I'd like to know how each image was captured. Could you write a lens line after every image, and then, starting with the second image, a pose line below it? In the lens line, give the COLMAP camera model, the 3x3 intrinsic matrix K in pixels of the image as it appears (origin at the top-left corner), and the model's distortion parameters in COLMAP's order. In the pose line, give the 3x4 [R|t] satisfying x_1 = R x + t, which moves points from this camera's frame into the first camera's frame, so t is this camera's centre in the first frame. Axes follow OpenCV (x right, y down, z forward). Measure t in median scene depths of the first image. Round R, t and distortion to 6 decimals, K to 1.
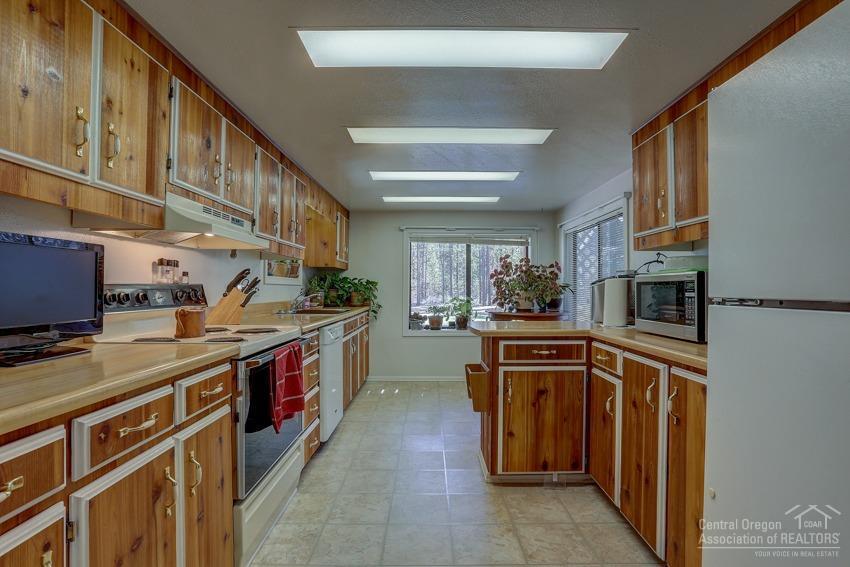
lens RADIAL K [[421.0, 0, 428.5], [0, 421.0, 286.6], [0, 0, 1]] dist [-0.049798, 0.014521]
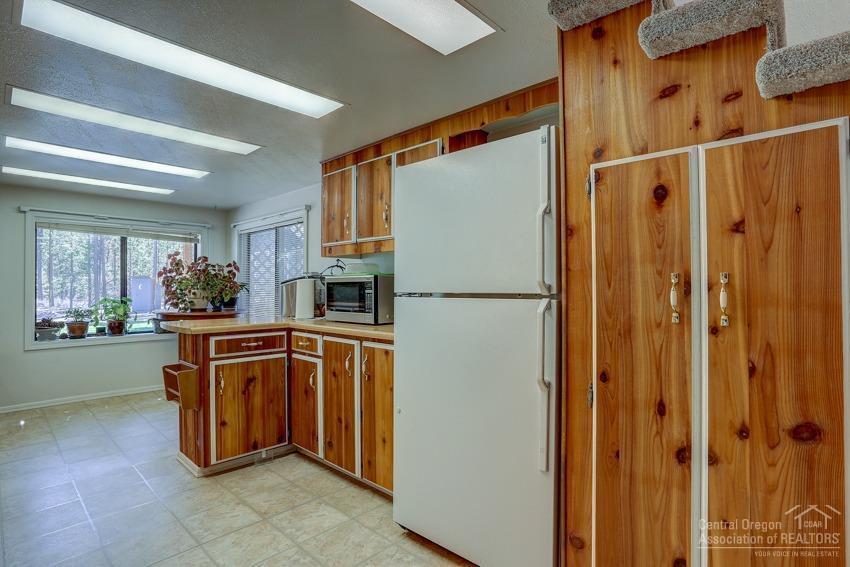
lens RADIAL K [[446.5, 0, 422.0], [0, 446.5, 283.3], [0, 0, 1]] dist [-0.010337, 0.001308]
pose [[0.706750, 0.003912, 0.707453, -0.277006], [-0.000143, 0.999985, -0.005386, 0.000254], [-0.707464, 0.003706, 0.706740, -0.182695]]
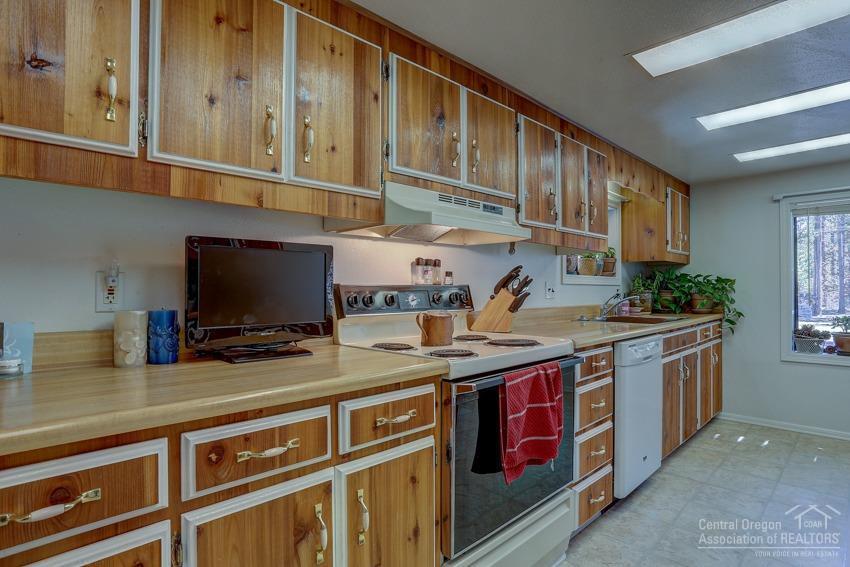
lens RADIAL K [[456.4, 0, 396.3], [0, 456.4, 284.9], [0, 0, 1]] dist [-0.053903, 0.010006]
pose [[0.688345, -0.013363, -0.725261, 0.056900], [0.008365, 0.999910, -0.010484, 0.002886], [0.725336, 0.001149, 0.688394, 0.199630]]
